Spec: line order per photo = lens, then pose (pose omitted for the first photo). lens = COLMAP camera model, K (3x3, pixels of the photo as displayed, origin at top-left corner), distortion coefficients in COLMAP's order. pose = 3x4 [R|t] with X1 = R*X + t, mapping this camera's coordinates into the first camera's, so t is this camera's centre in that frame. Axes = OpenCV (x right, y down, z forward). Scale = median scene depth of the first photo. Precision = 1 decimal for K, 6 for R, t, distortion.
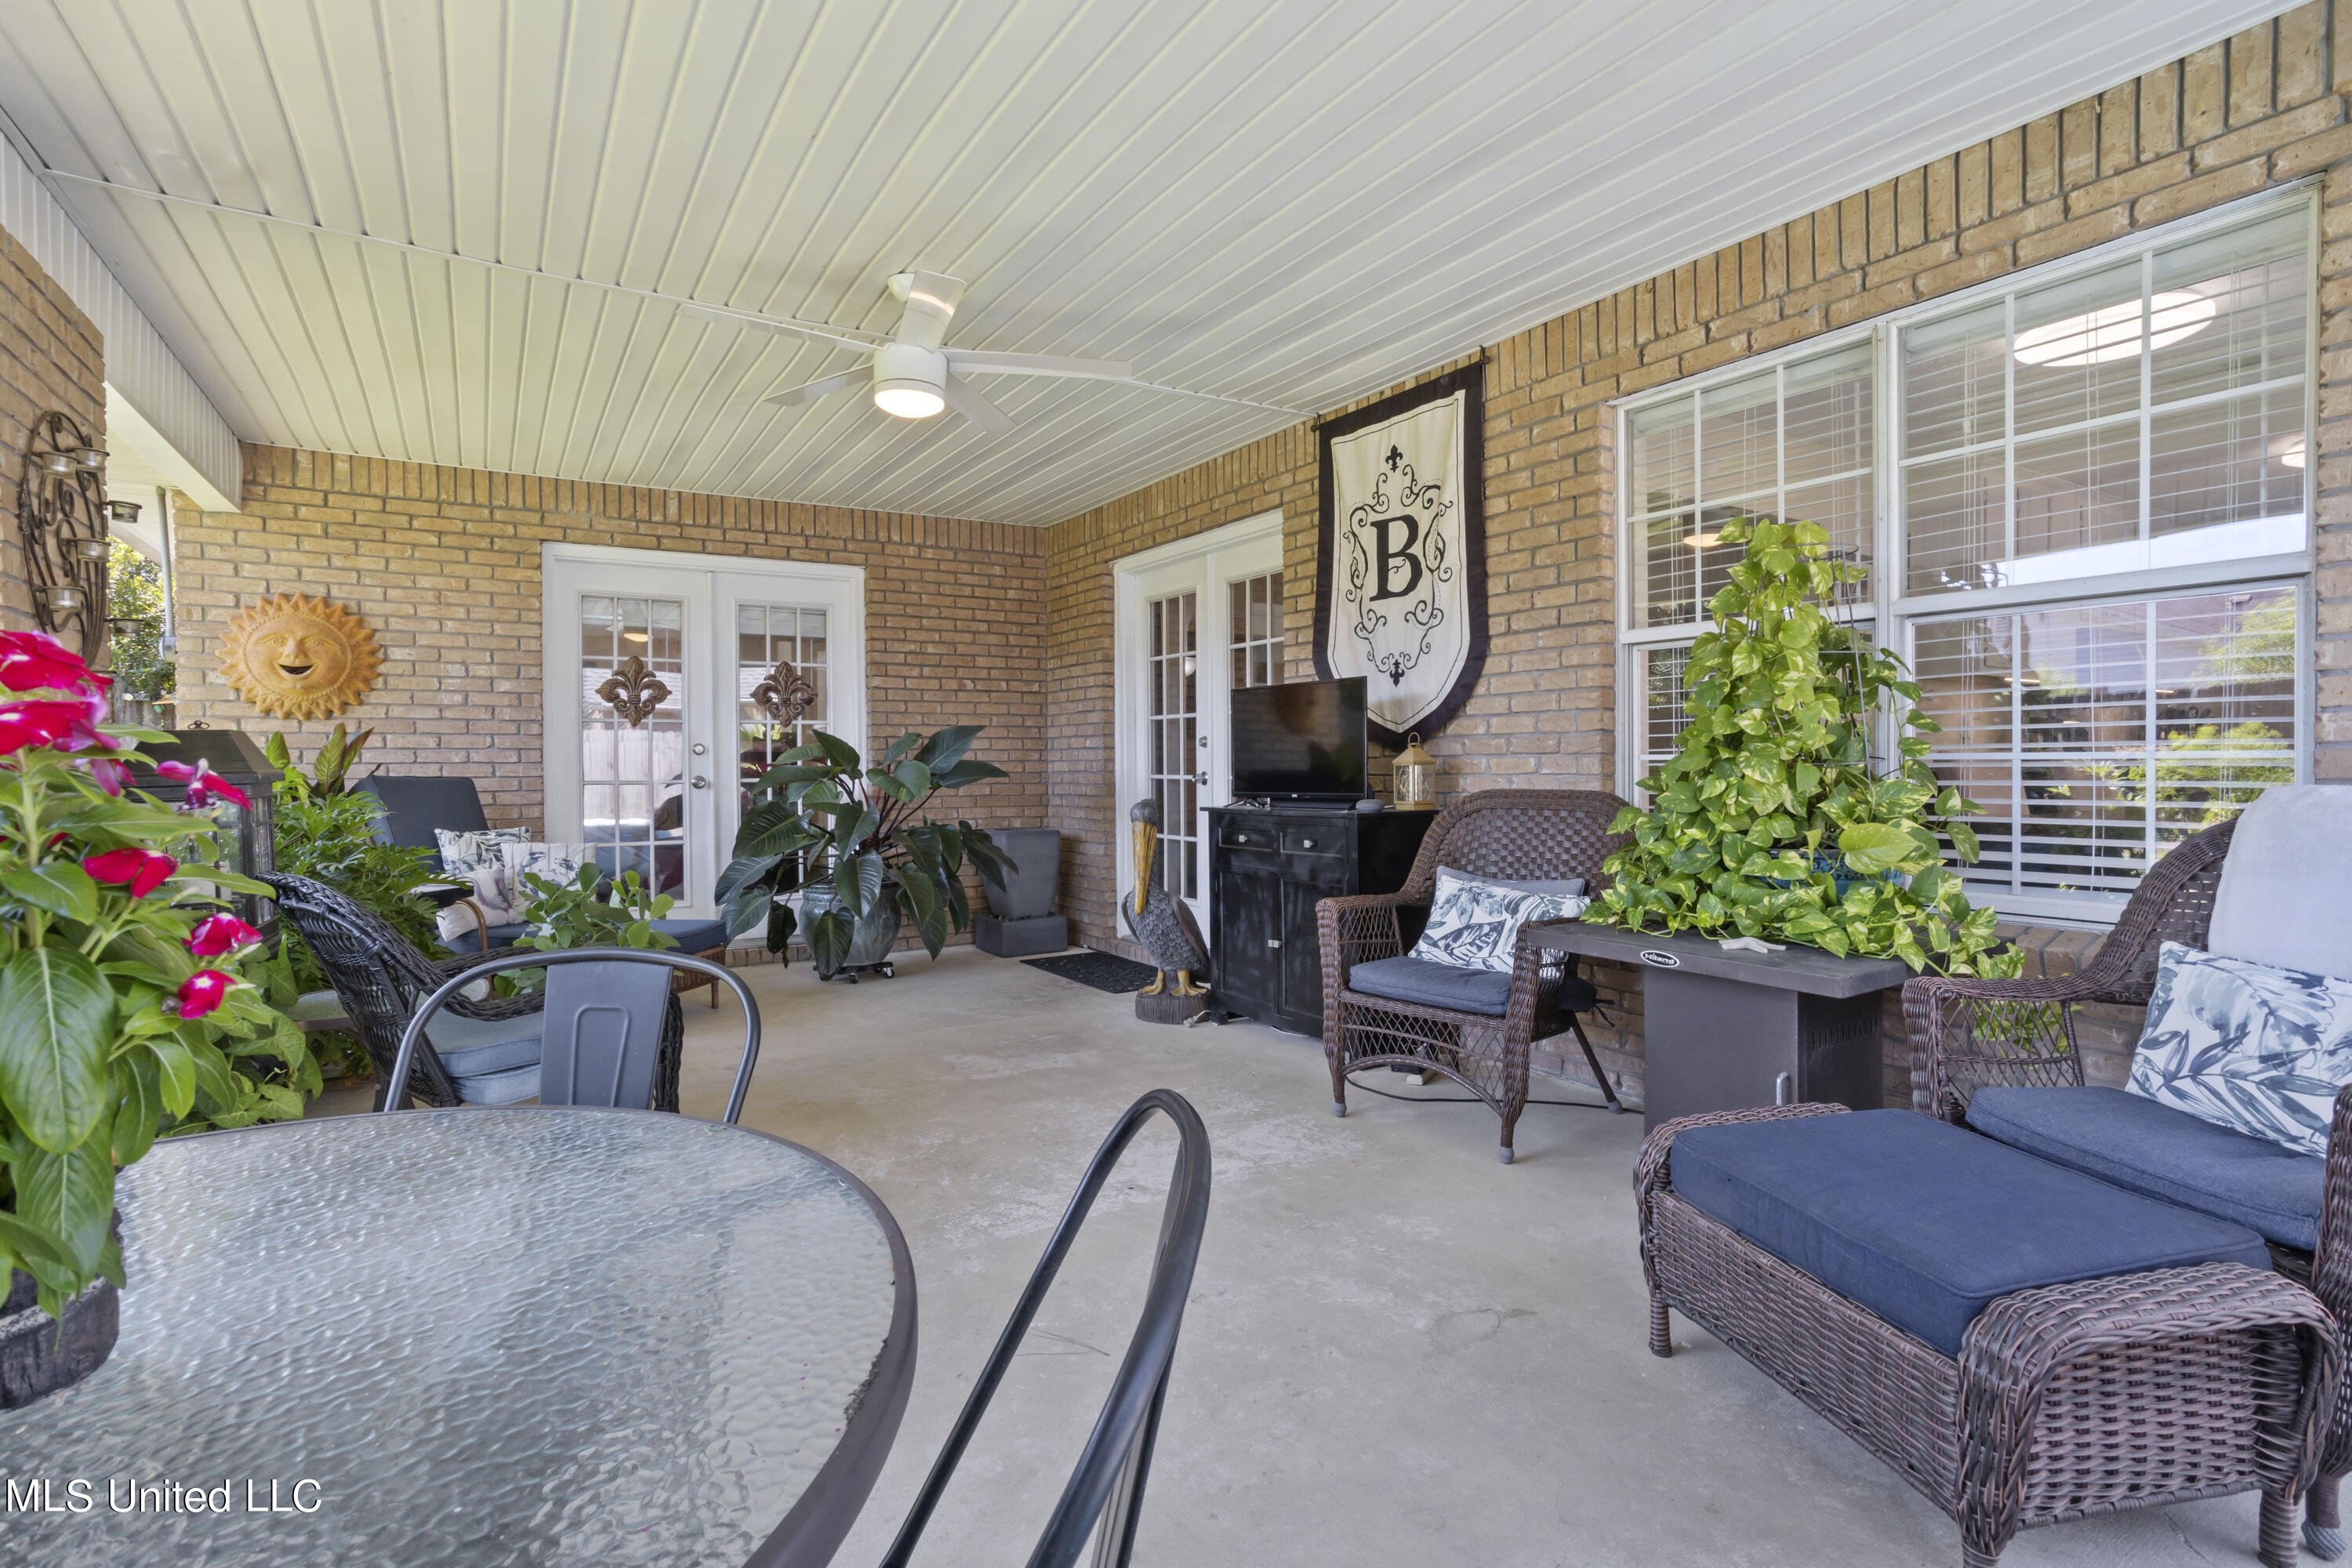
lens RADIAL K [[1133.2, 0, 1174.6], [0, 1133.2, 782.9], [0, 0, 1]] dist [-0.024097, 0.006272]
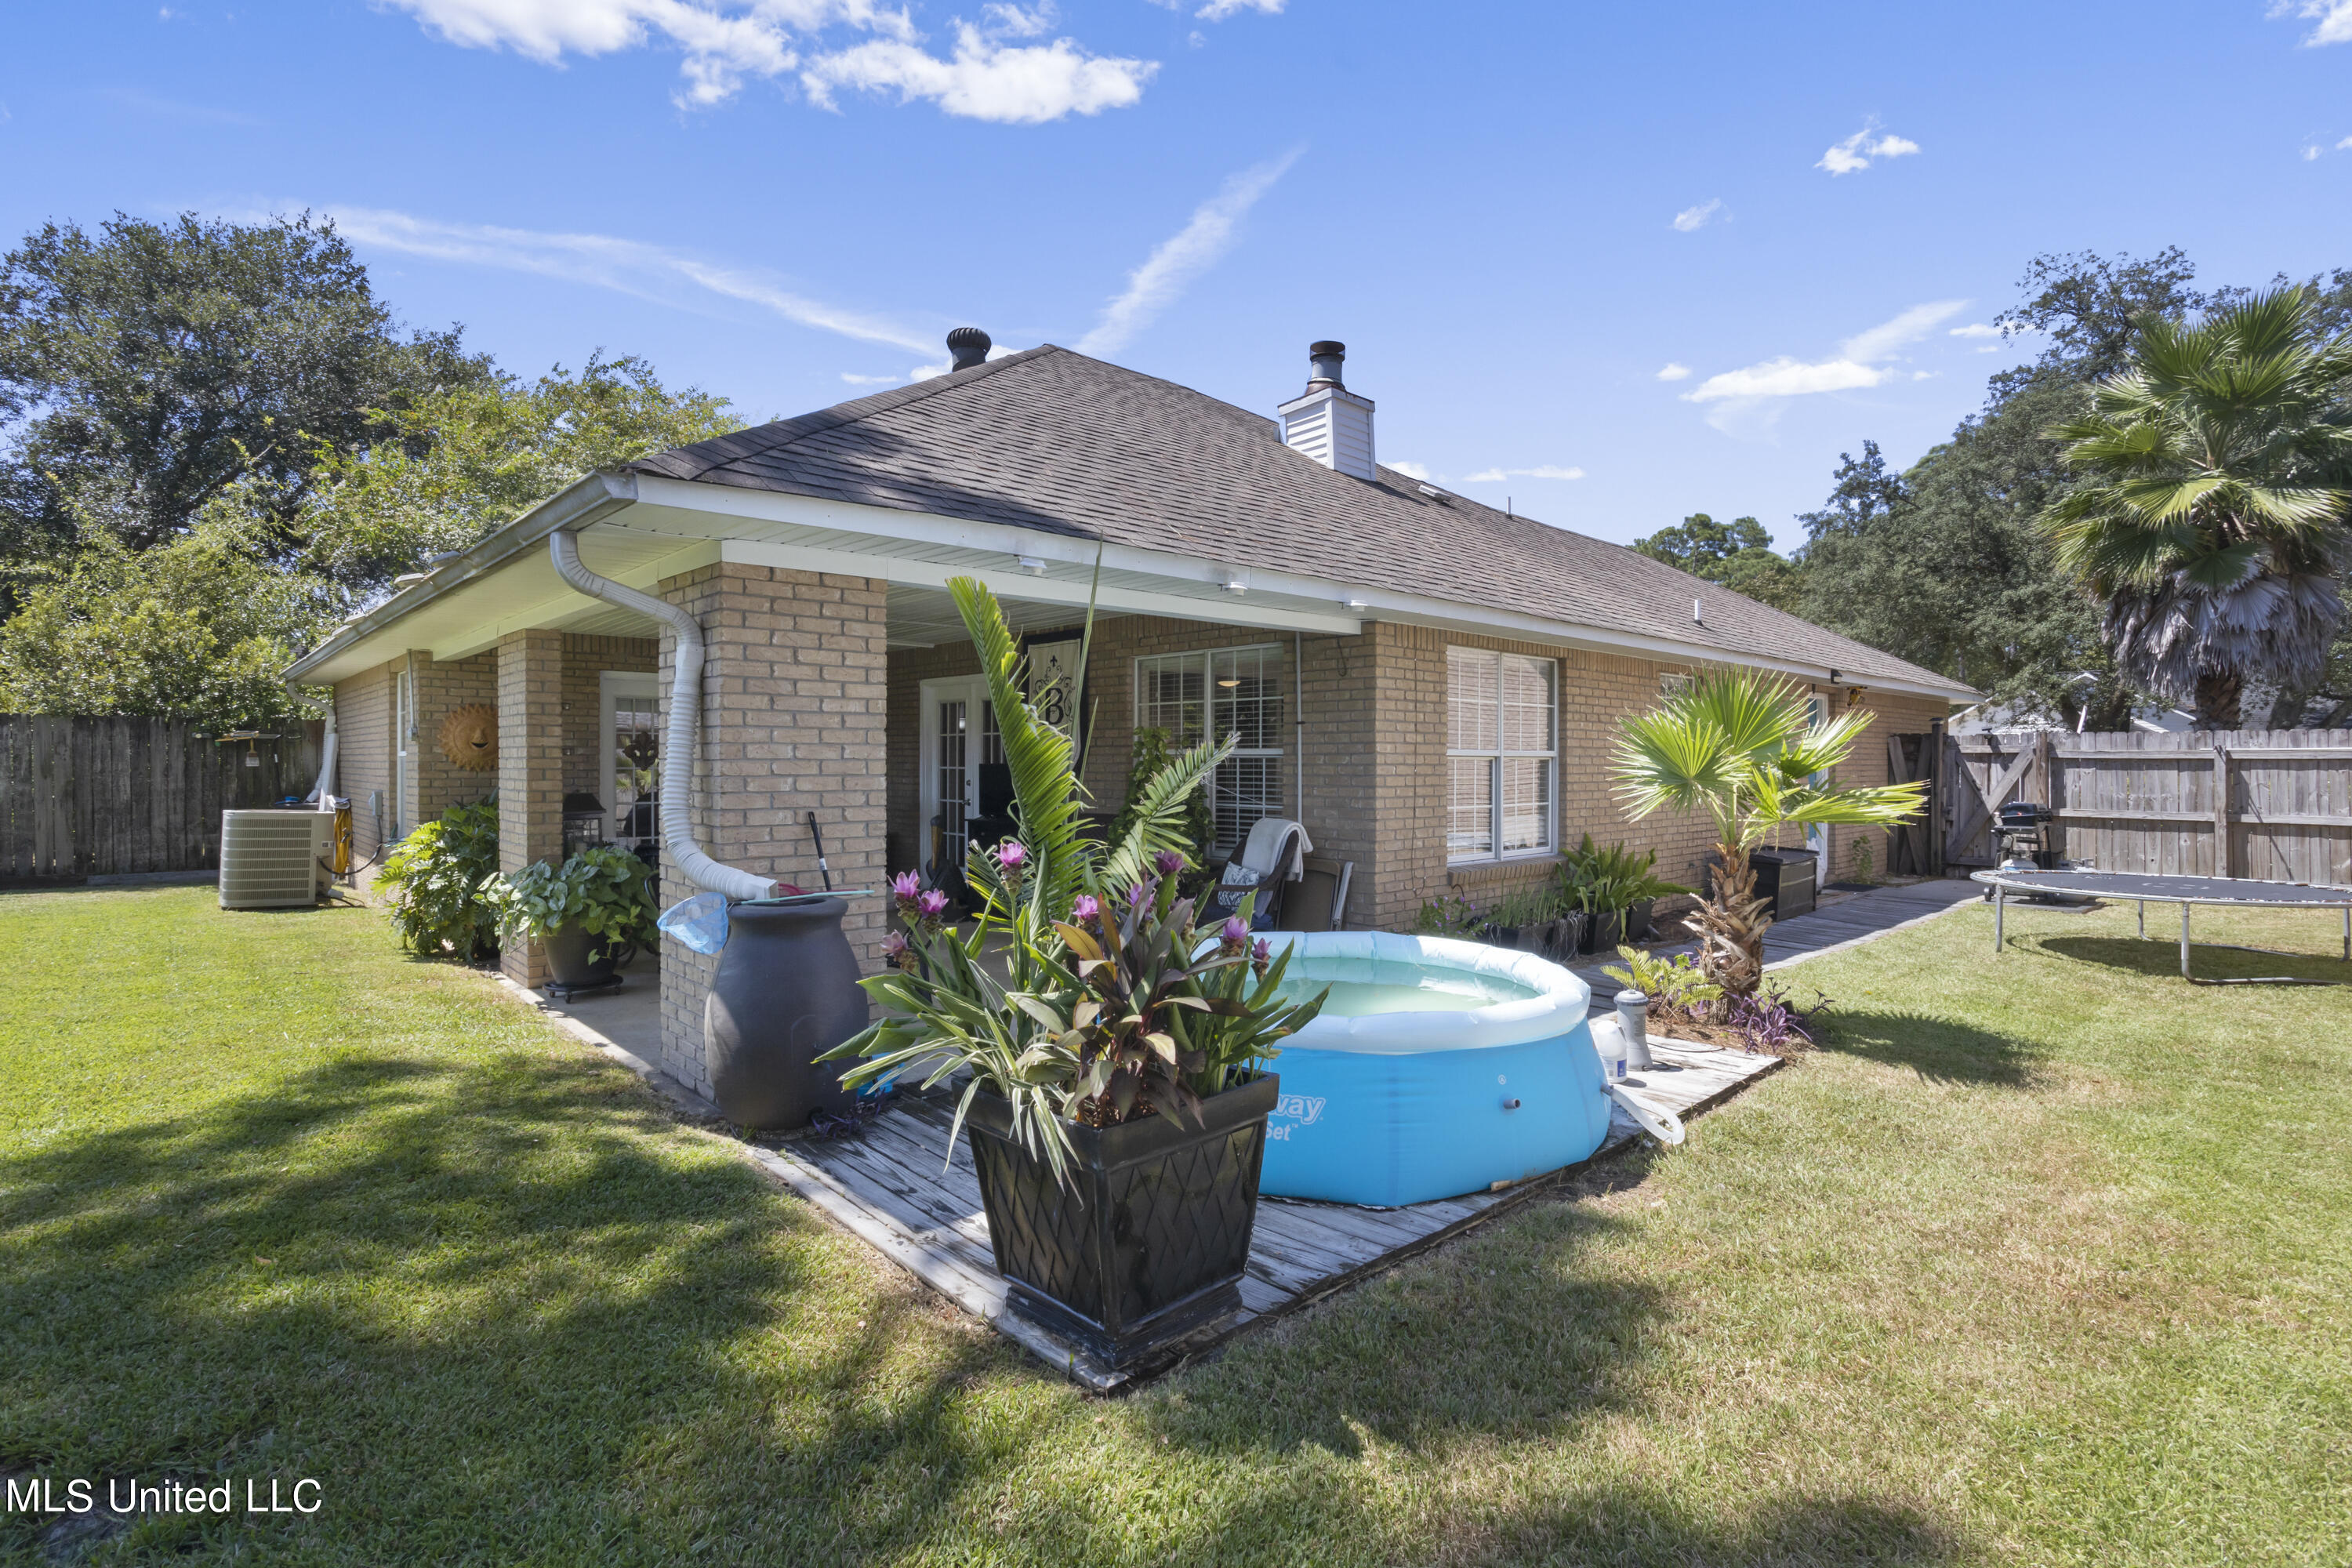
lens RADIAL K [[1133.2, 0, 1171.0], [0, 1133.2, 772.6], [0, 0, 1]] dist [-0.024097, 0.006272]
pose [[0.983039, 0.008963, 0.183178, 0.011324], [-0.006855, 0.999903, -0.012134, -0.032404], [-0.183269, 0.010672, 0.983005, -0.874898]]
